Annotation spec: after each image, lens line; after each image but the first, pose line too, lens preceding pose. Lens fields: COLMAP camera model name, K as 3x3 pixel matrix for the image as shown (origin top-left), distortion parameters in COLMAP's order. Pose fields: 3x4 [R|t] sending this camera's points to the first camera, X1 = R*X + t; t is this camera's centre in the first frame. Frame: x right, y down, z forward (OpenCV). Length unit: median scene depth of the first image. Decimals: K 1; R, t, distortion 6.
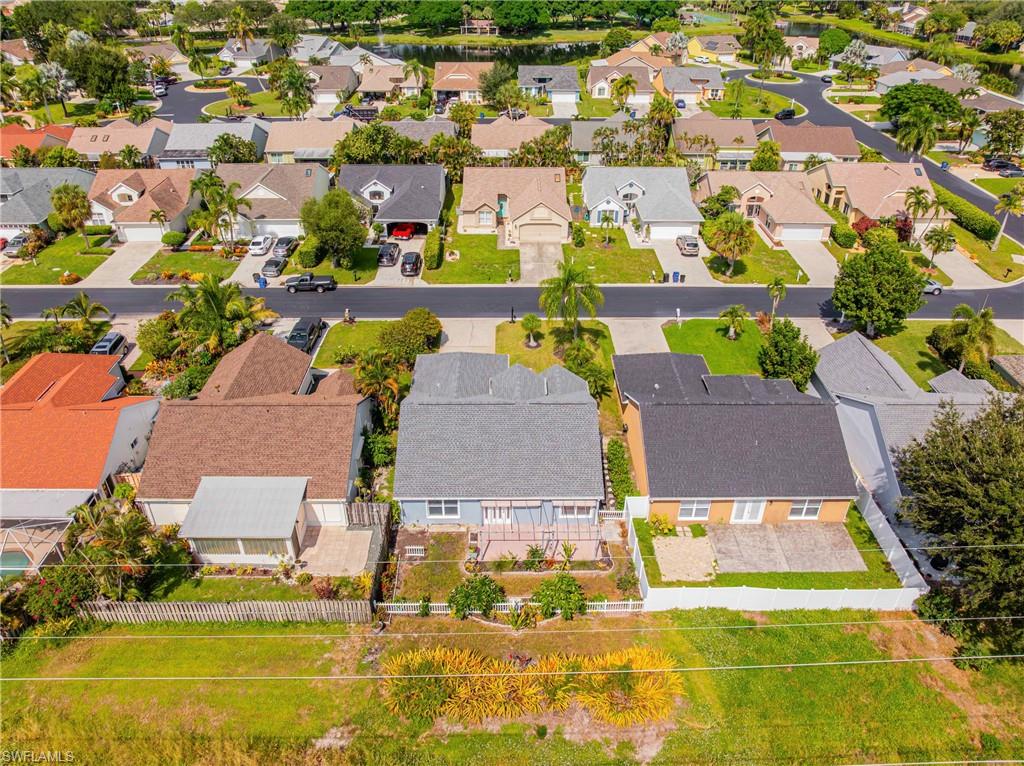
lens RADIAL K [[715.7, 0, 512.0], [0, 715.7, 383.0], [0, 0, 1]] dist [-0.037656, -0.005279]
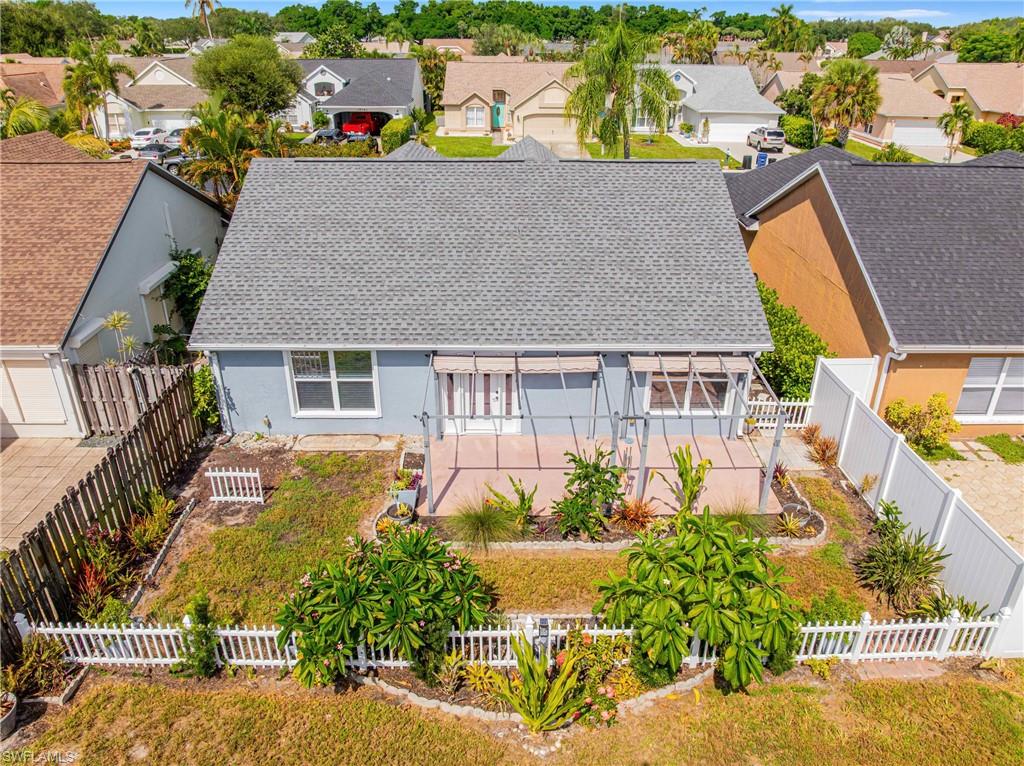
lens RADIAL K [[715.7, 0, 512.0], [0, 715.7, 383.0], [0, 0, 1]] dist [-0.037656, -0.005279]
pose [[0.999998, 0.000435, 0.002145, -0.004341], [-0.000202, 0.994220, -0.107360, 0.217218], [-0.002180, 0.107359, 0.994218, 0.639473]]
